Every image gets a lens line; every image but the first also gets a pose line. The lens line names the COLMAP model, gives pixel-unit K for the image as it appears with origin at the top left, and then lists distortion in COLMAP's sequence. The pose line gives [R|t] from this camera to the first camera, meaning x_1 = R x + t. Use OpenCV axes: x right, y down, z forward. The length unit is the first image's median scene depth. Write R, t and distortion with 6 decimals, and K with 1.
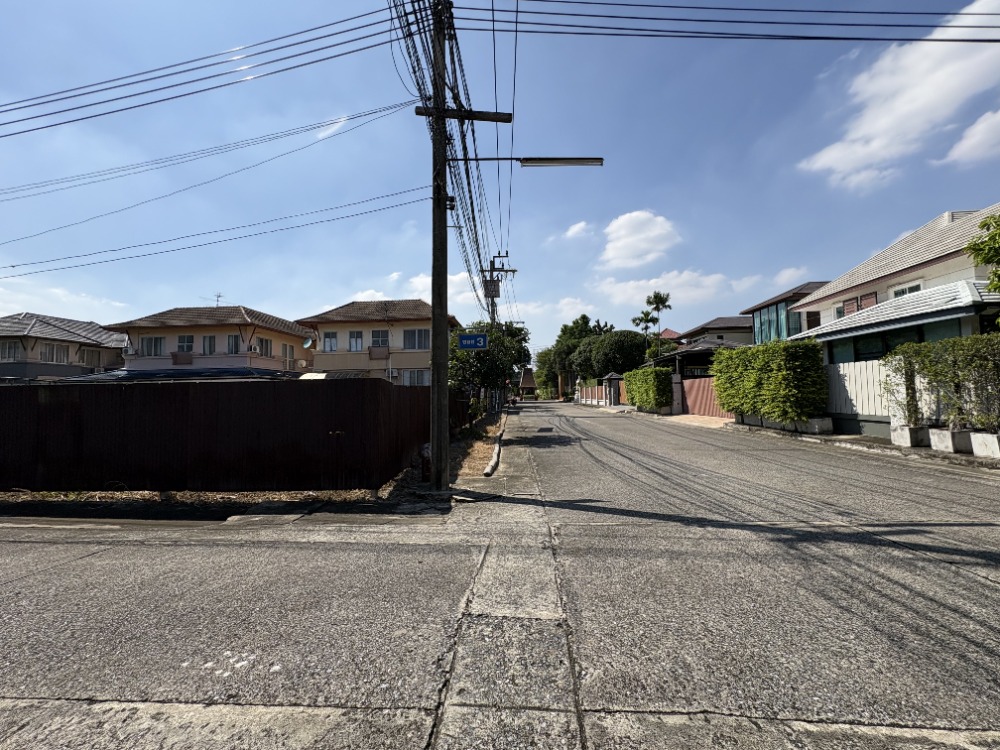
lens RADIAL K [[400.0, 0, 498.7], [0, 400.0, 373.4], [0, 0, 1]] dist [0.001366, 0.000167]
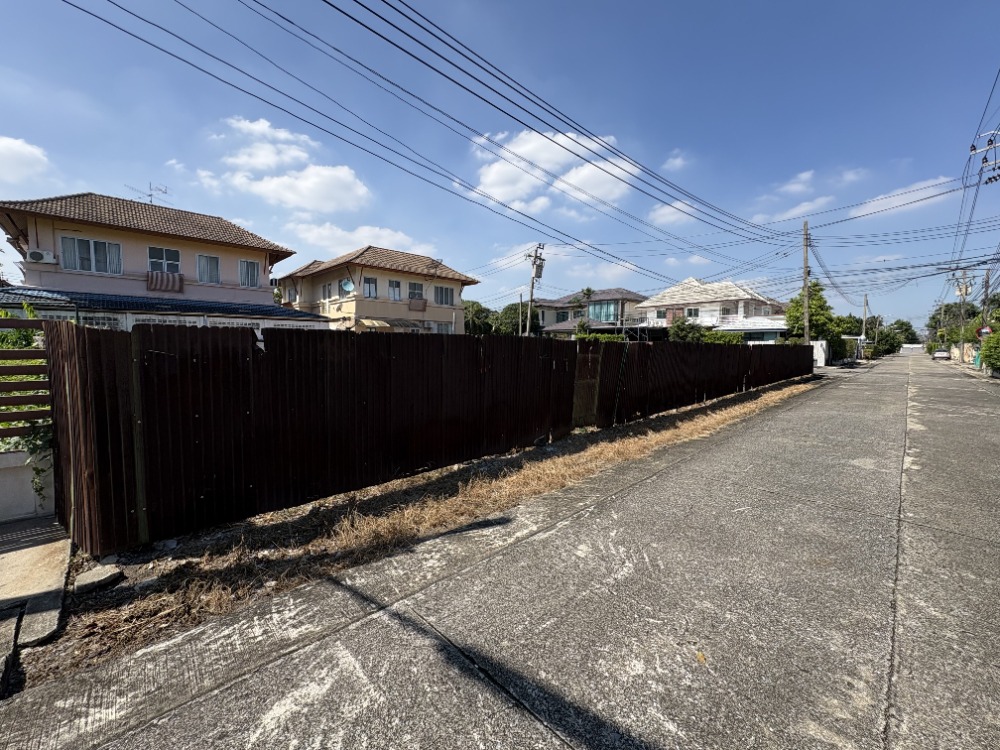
lens RADIAL K [[400.0, 0, 498.7], [0, 400.0, 369.3], [0, 0, 1]] dist [0.001366, 0.000167]
pose [[0.688183, -0.015077, 0.725380, -1.927014], [-0.066257, 0.994300, 0.083526, 0.034419], [-0.722505, -0.105543, 0.683262, 0.196432]]
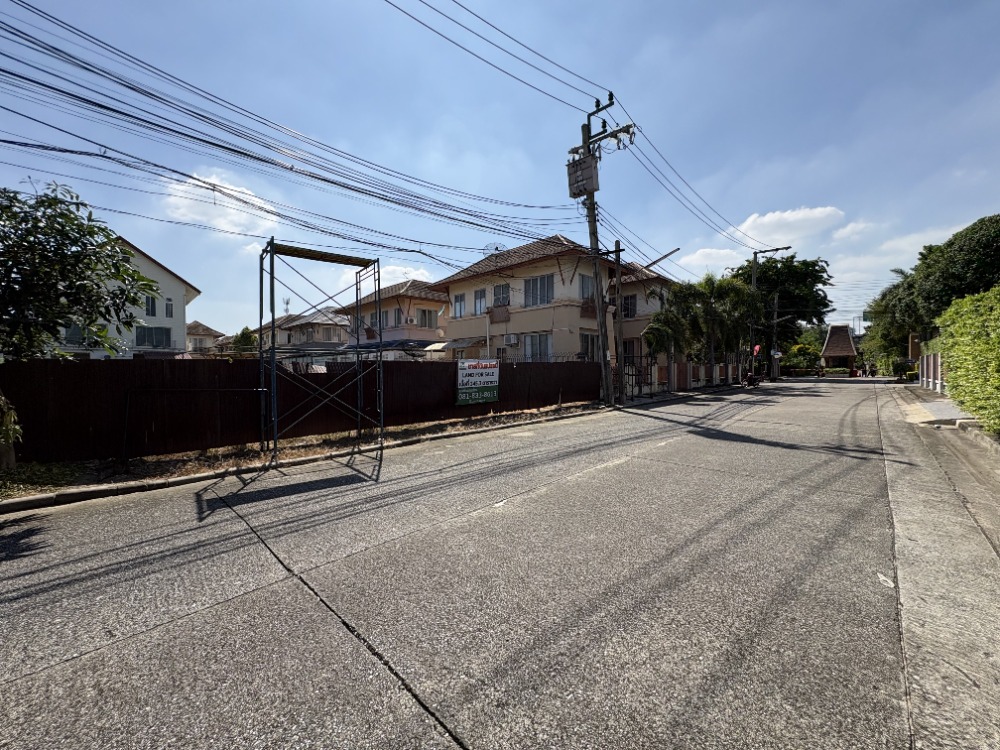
lens RADIAL K [[400.0, 0, 500.8], [0, 400.0, 370.7], [0, 0, 1]] dist [0.001366, 0.000167]
pose [[0.747967, 0.014026, -0.663588, 0.453843], [0.030607, 0.997984, 0.055594, 0.030271], [0.663030, -0.061893, 0.746030, 0.870147]]
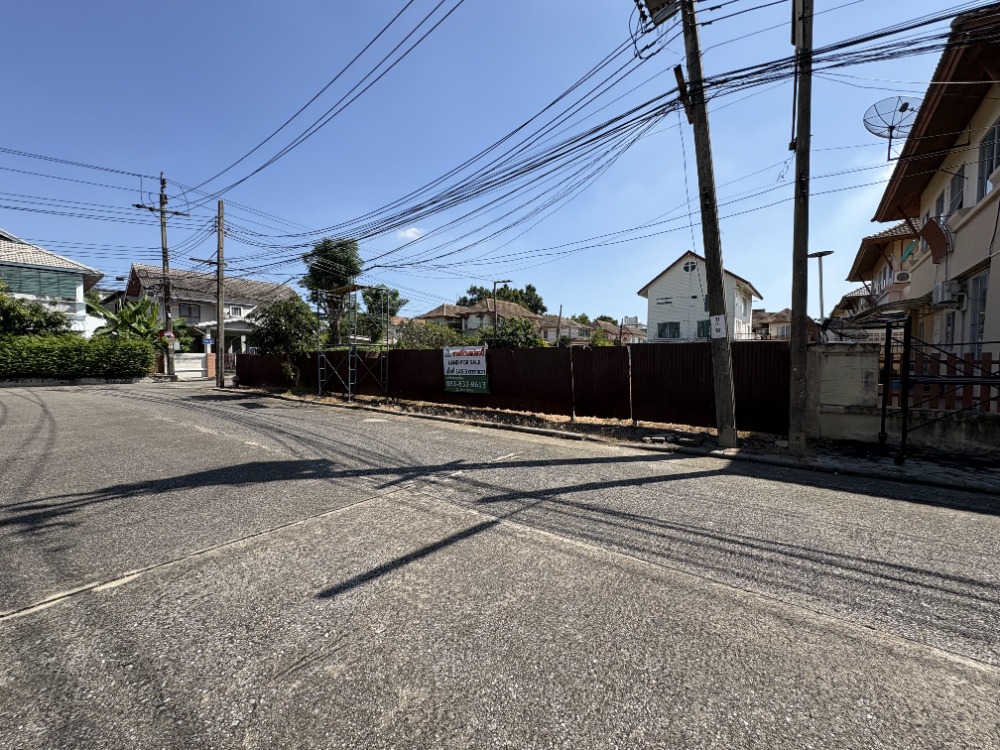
lens RADIAL K [[400.0, 0, 498.0], [0, 400.0, 371.2], [0, 0, 1]] dist [0.001366, 0.000167]
pose [[-0.574421, 0.042054, -0.817479, 0.471851], [0.049204, 0.998647, 0.016799, 0.083156], [0.817080, -0.030574, -0.575713, 1.832237]]
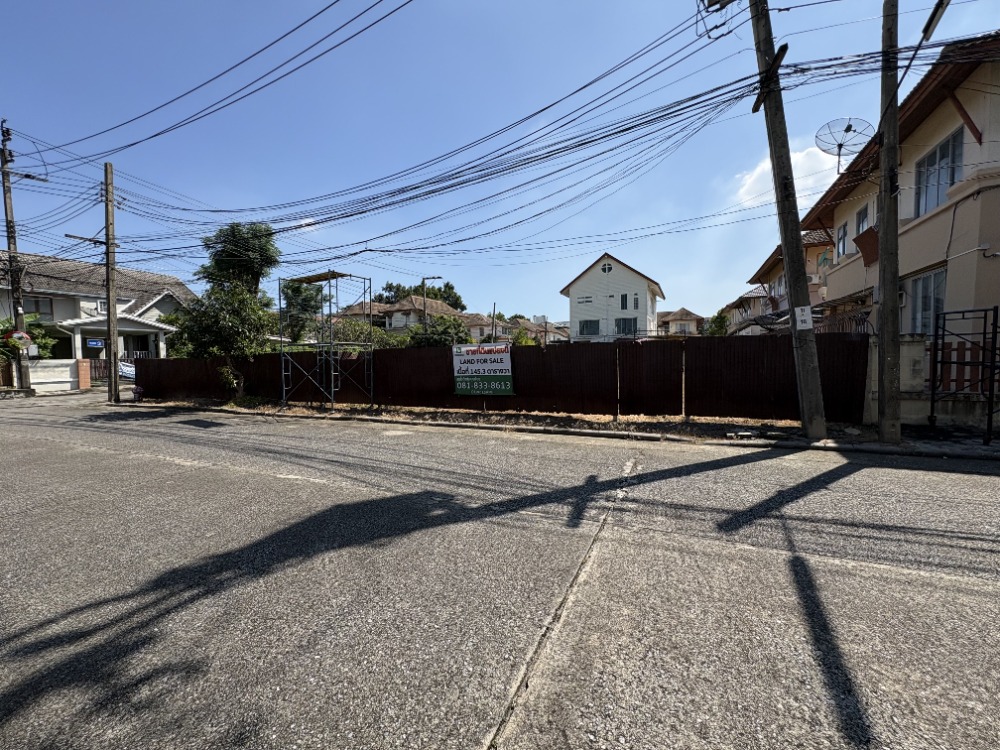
lens RADIAL K [[400.0, 0, 498.6], [0, 400.0, 371.3], [0, 0, 1]] dist [0.001366, 0.000167]
pose [[-0.374047, 0.058817, -0.925543, 0.501991], [0.073301, 0.996740, 0.033718, 0.073139], [0.924508, -0.055231, -0.377139, 1.643699]]
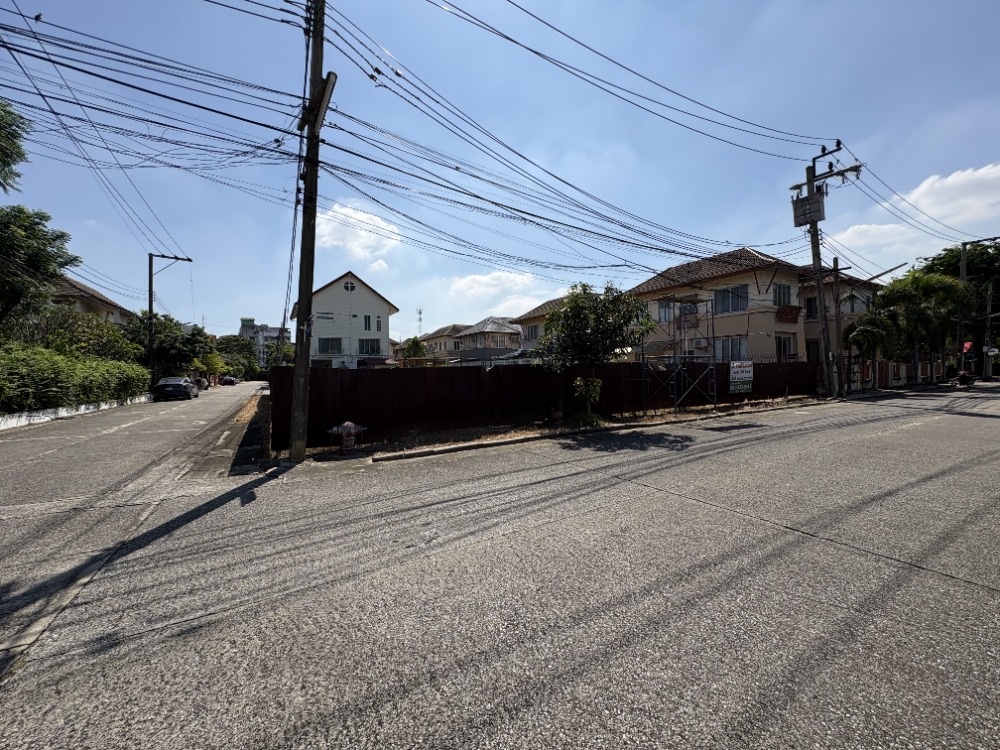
lens RADIAL K [[400.0, 0, 500.2], [0, 400.0, 372.3], [0, 0, 1]] dist [0.001366, 0.000167]
pose [[0.552726, 0.009926, -0.833304, 0.440482], [0.048823, 0.997826, 0.044269, 0.003932], [0.831932, -0.065153, 0.551040, 0.333857]]
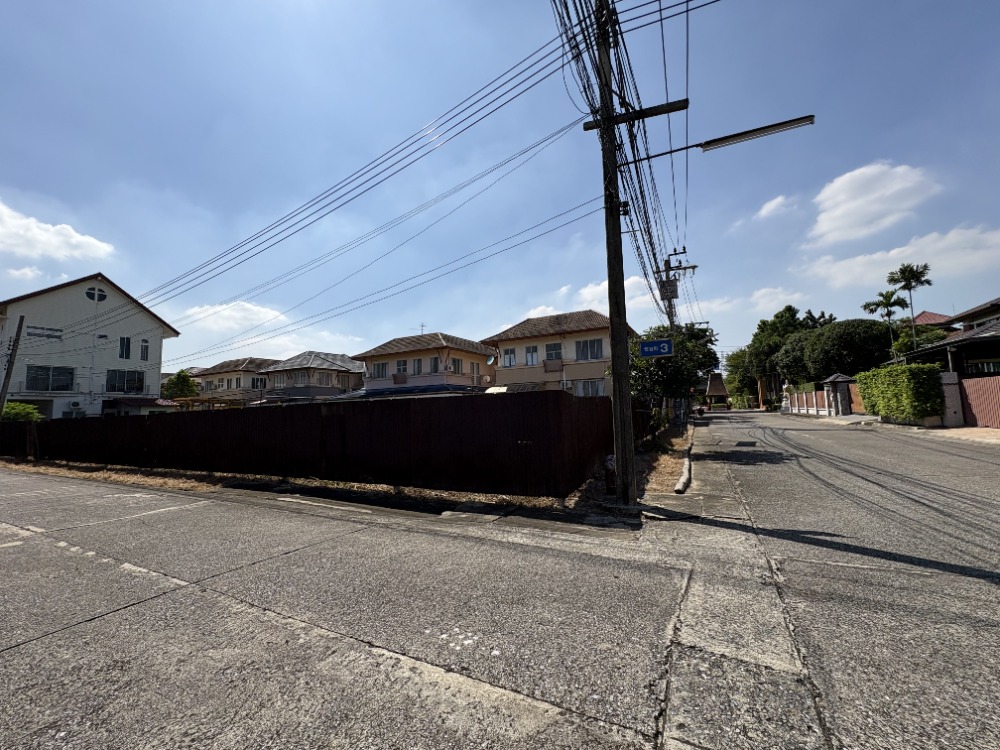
lens RADIAL K [[400.0, 0, 499.4], [0, 400.0, 373.2], [0, 0, 1]] dist [0.001366, 0.000167]
pose [[0.911340, -0.047684, -0.408884, -0.007135], [0.036561, 0.998719, -0.034981, -0.000472], [0.410028, 0.016931, 0.911916, -0.003644]]
